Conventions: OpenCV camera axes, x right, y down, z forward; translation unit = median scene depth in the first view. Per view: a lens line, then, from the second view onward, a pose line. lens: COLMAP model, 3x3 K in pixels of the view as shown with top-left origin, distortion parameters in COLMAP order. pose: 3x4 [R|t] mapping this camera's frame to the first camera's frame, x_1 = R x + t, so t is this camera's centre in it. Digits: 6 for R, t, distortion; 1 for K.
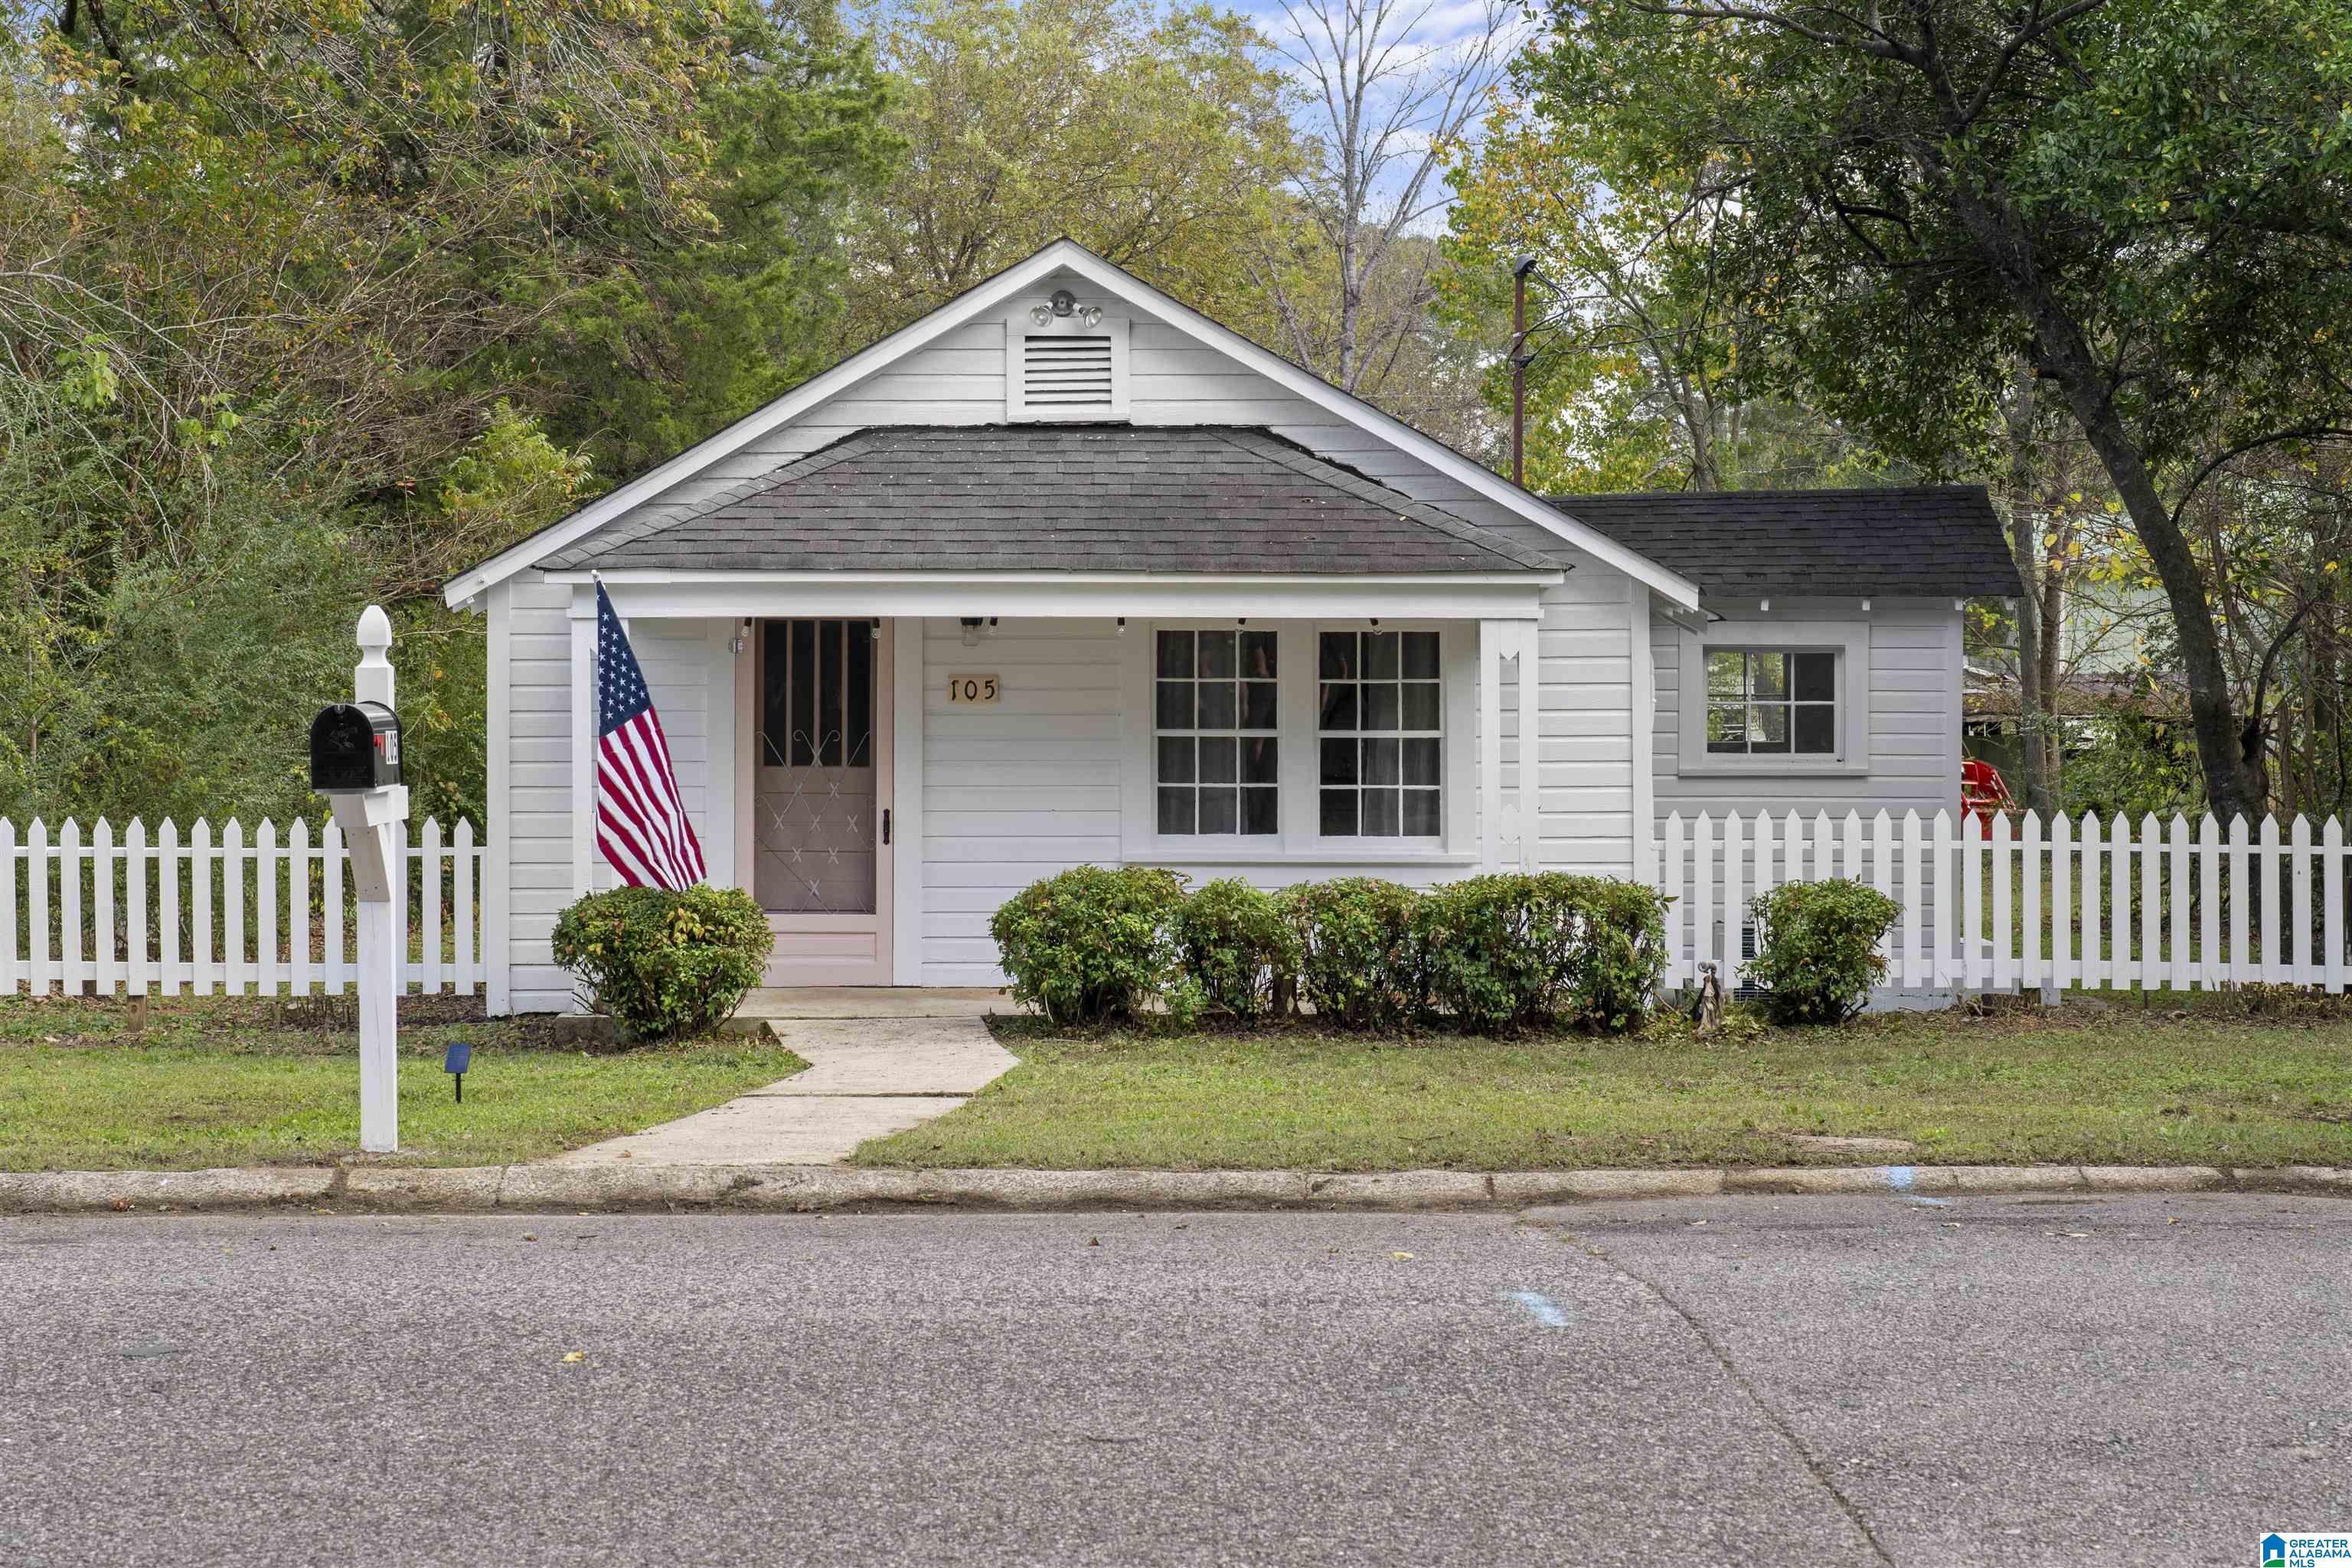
lens RADIAL K [[5018.9, 0, 1173.6], [0, 5018.9, 685.6], [0, 0, 1]] dist [0.025621, 0.095202]
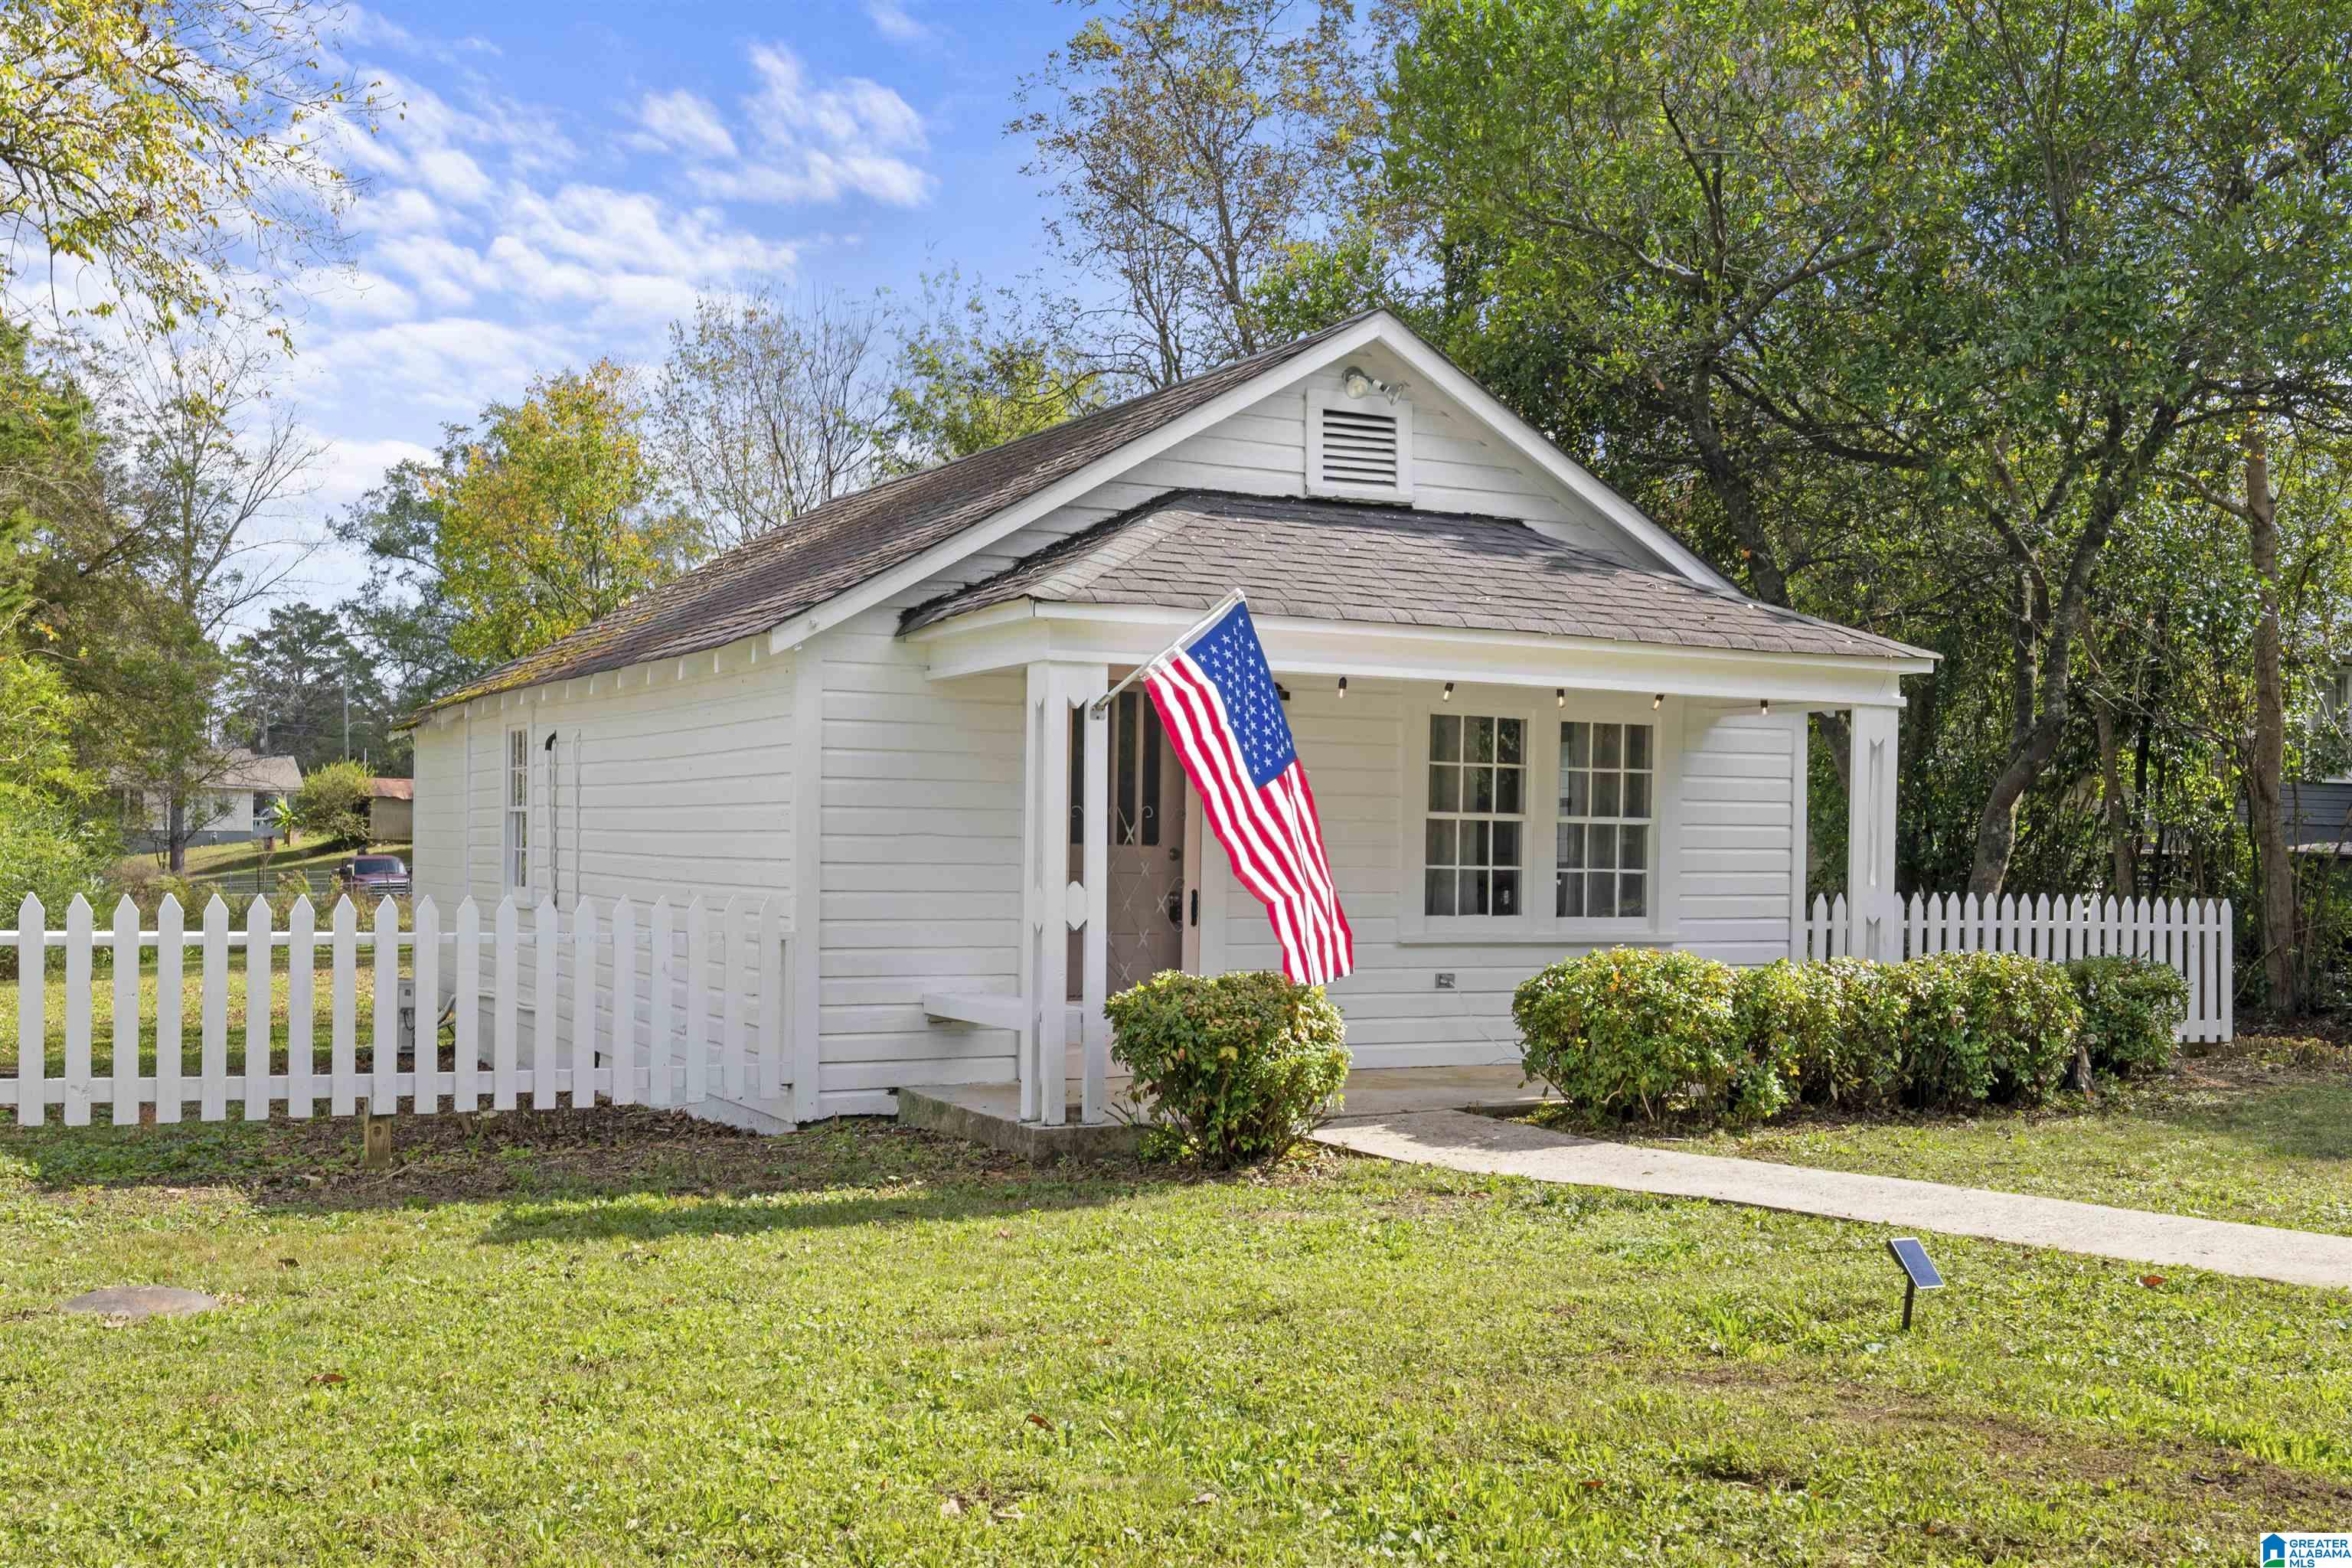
lens RADIAL K [[2410.9, 0, 1167.1], [0, 2410.9, 931.2], [0, 0, 1]] dist [0.013297, 0.002552]
pose [[0.877736, -0.004204, 0.479126, -0.287723], [-0.011429, 0.999493, 0.029709, 0.019213], [-0.479008, -0.031553, 0.877243, 0.607640]]
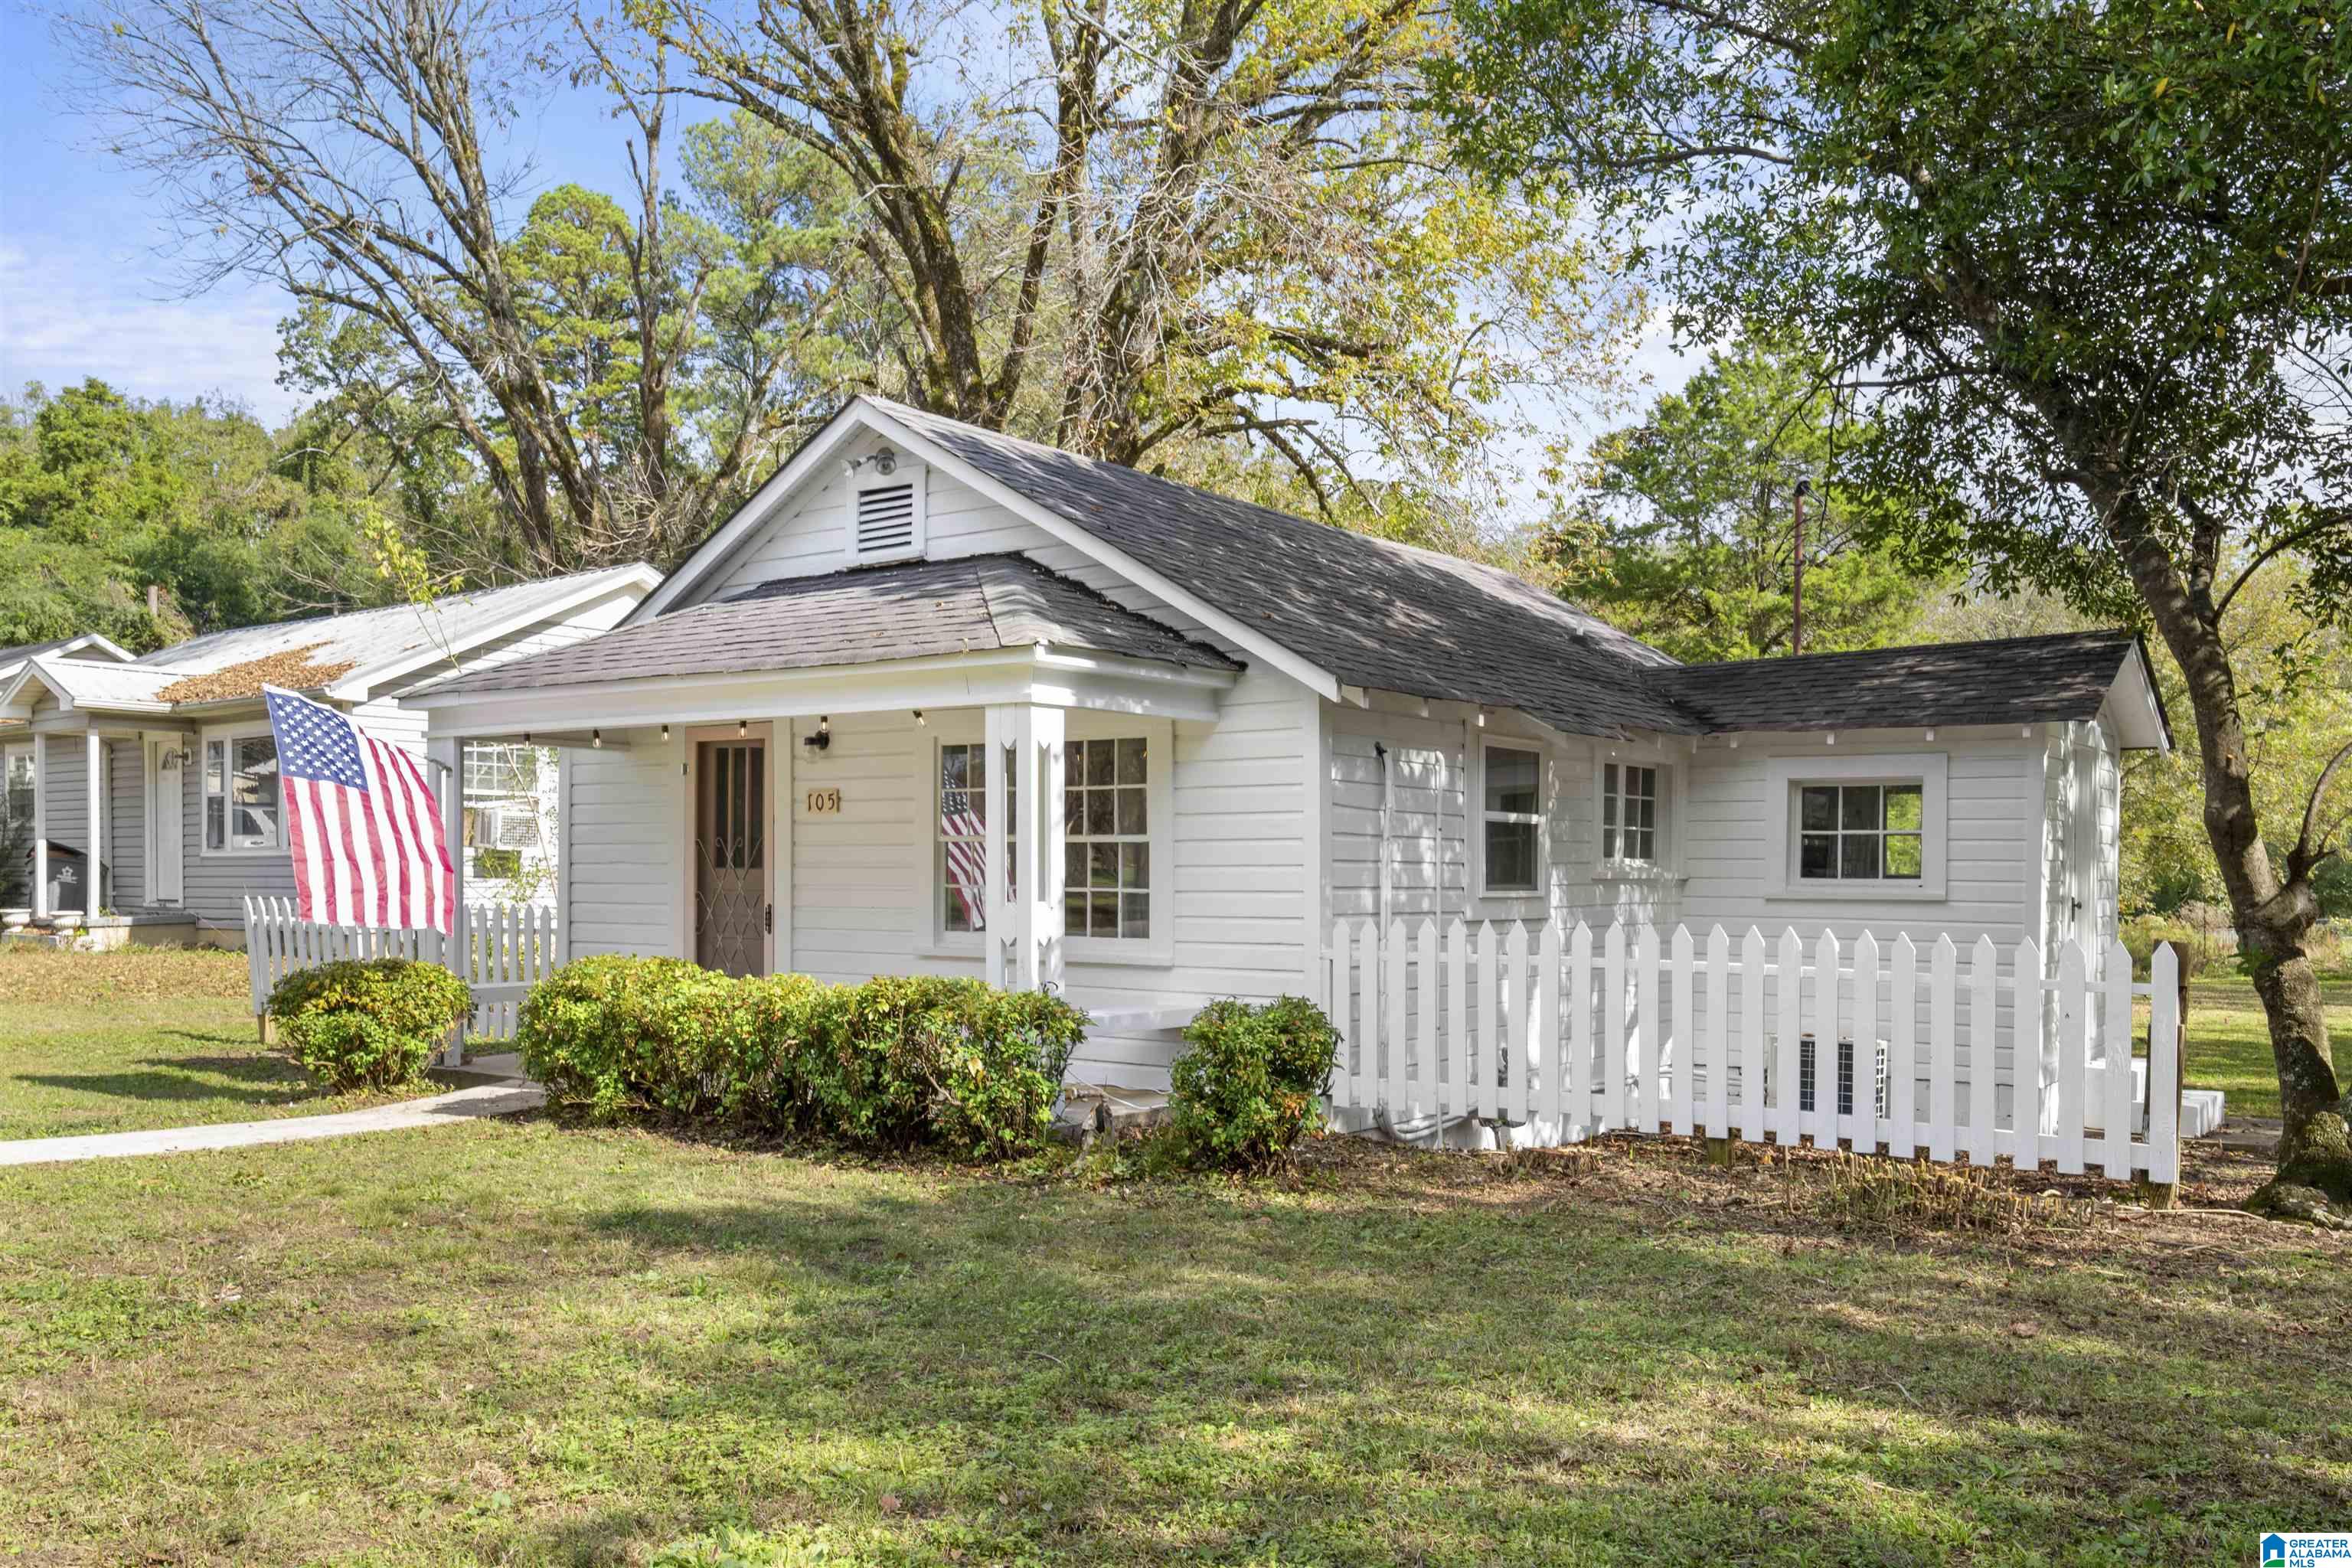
lens RADIAL K [[1966.0, 0, 1221.6], [0, 1966.0, 790.5], [0, 0, 1]] dist [-0.040545, -0.000901]
pose [[0.829956, -0.019983, -0.557471, 0.291203], [-0.009754, 0.998685, -0.050320, 0.020260], [0.557744, 0.047201, 0.828670, 0.690656]]
